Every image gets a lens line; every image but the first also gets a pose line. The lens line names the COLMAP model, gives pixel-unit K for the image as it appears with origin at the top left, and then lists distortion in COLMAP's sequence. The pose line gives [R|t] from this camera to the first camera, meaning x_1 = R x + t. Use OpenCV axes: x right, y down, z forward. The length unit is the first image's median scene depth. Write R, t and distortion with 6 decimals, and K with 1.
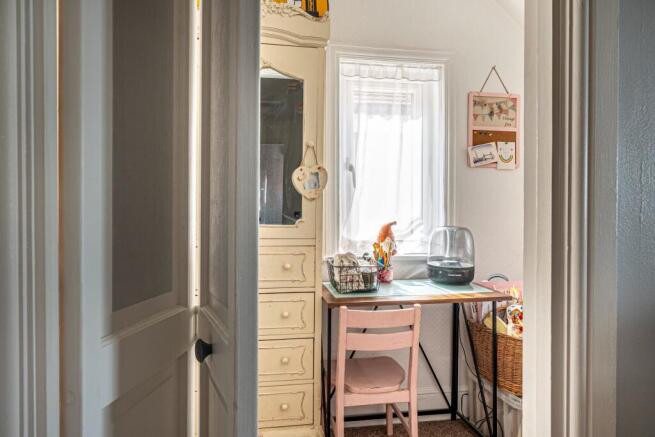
lens RADIAL K [[418.6, 0, 328.5], [0, 418.6, 216.1], [0, 0, 1]] dist [0.039085, 0.000920]
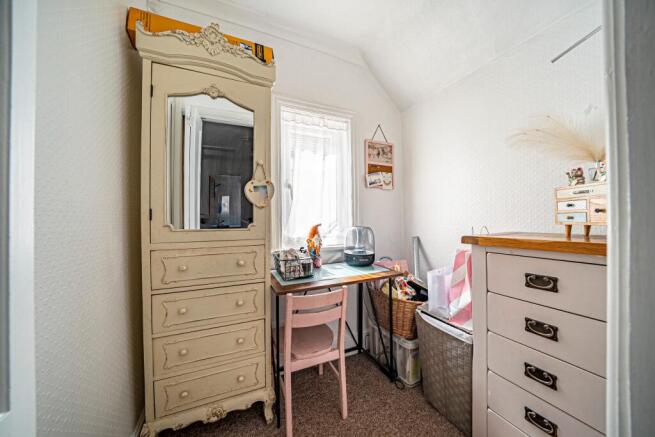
lens RADIAL K [[229.5, 0, 325.2], [0, 229.5, 217.8], [0, 0, 1]] dist [-0.016455, 0.000264]
pose [[0.971968, -0.012687, 0.234772, -0.014545], [0.015162, 0.999847, -0.008742, -0.000610], [-0.234625, 0.012057, 0.972011, 0.267157]]
